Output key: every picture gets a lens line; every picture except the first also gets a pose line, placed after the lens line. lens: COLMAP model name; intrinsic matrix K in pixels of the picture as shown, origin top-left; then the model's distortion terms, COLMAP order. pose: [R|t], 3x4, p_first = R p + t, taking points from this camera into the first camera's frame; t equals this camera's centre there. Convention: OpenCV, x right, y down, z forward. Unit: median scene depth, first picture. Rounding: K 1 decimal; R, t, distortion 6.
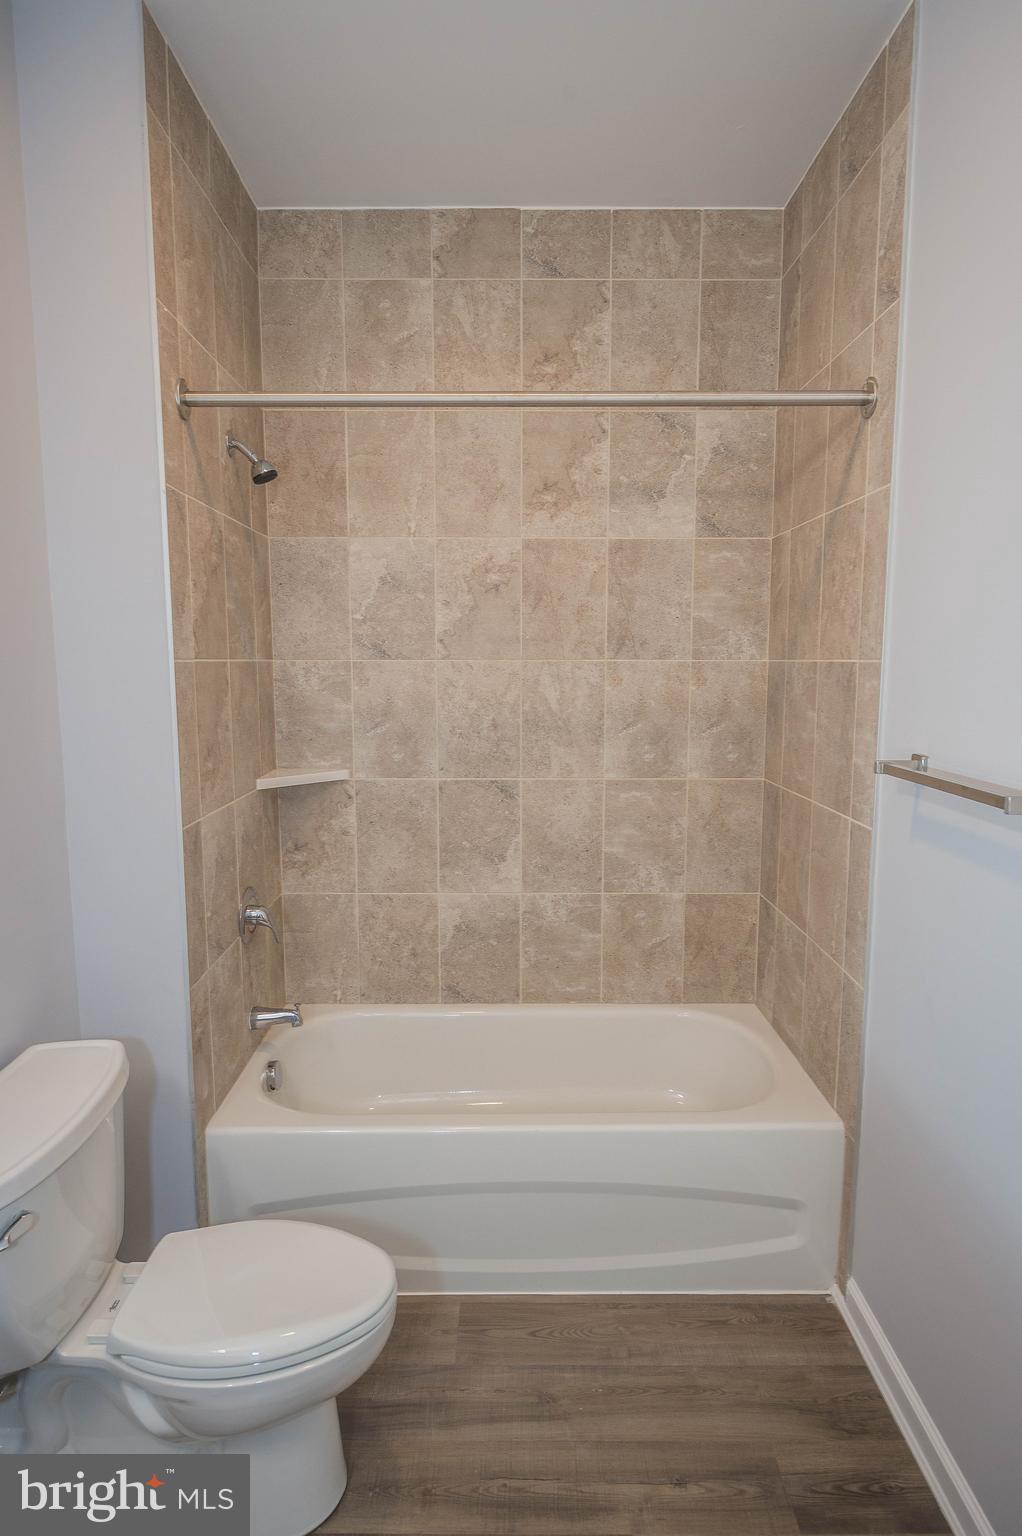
lens RADIAL K [[872.0, 0, 508.1], [0, 872.0, 770.6], [0, 0, 1]] dist [-0.003040, 0.000106]
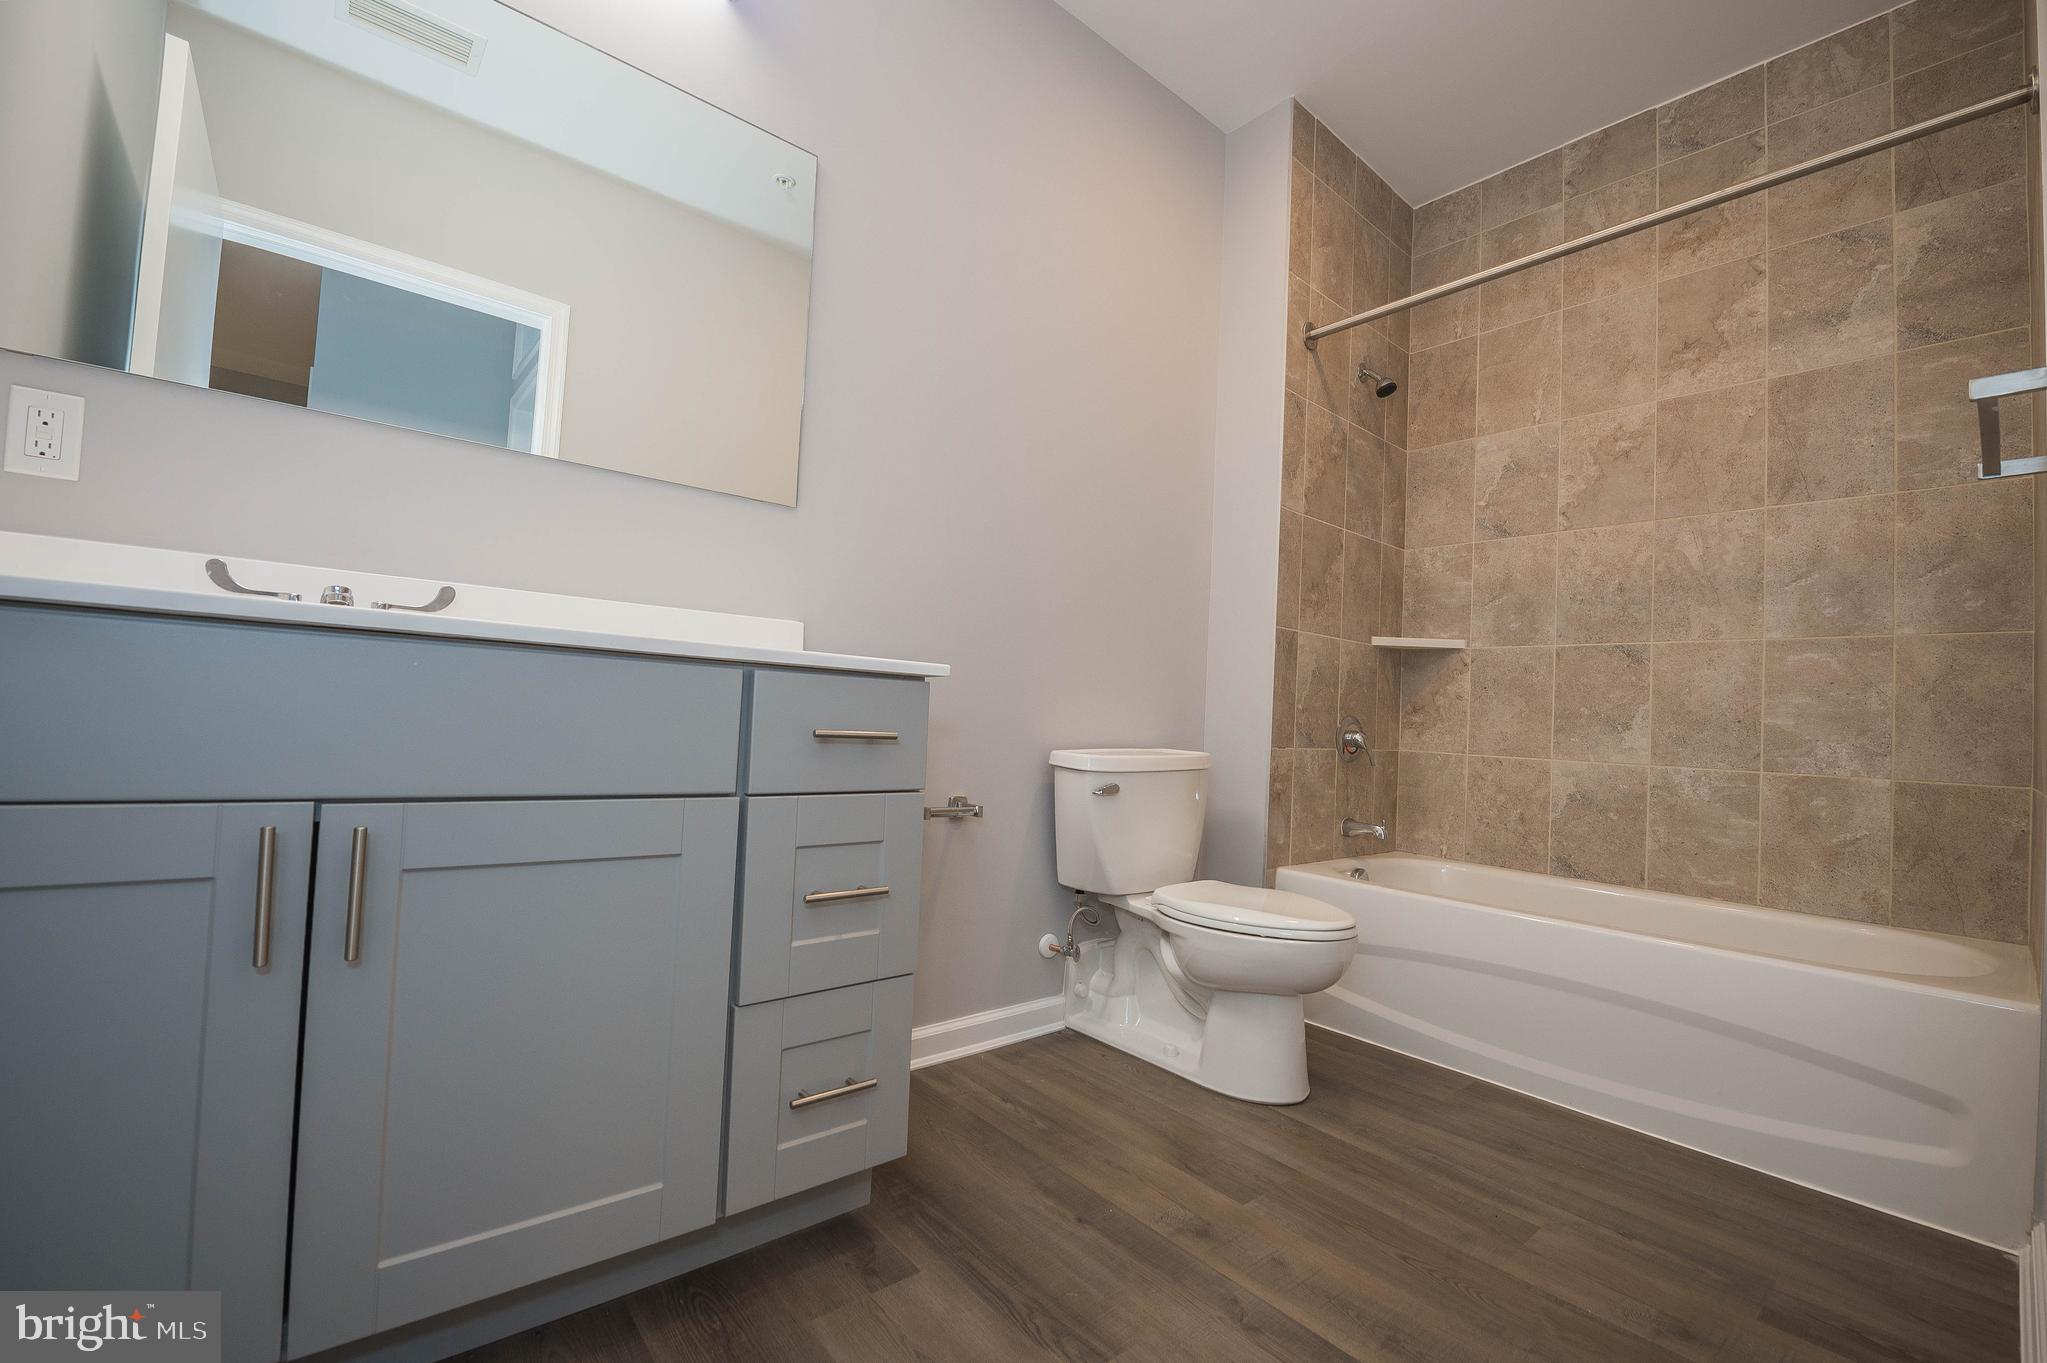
lens RADIAL K [[843.6, 0, 1018.0], [0, 843.6, 682.6], [0, 0, 1]] dist [-0.021880, 0.000006]
pose [[0.641168, 0.003097, -0.767394, 0.278052], [-0.143945, 0.982728, -0.116302, 0.266599], [0.753779, 0.185032, 0.630540, -0.091717]]
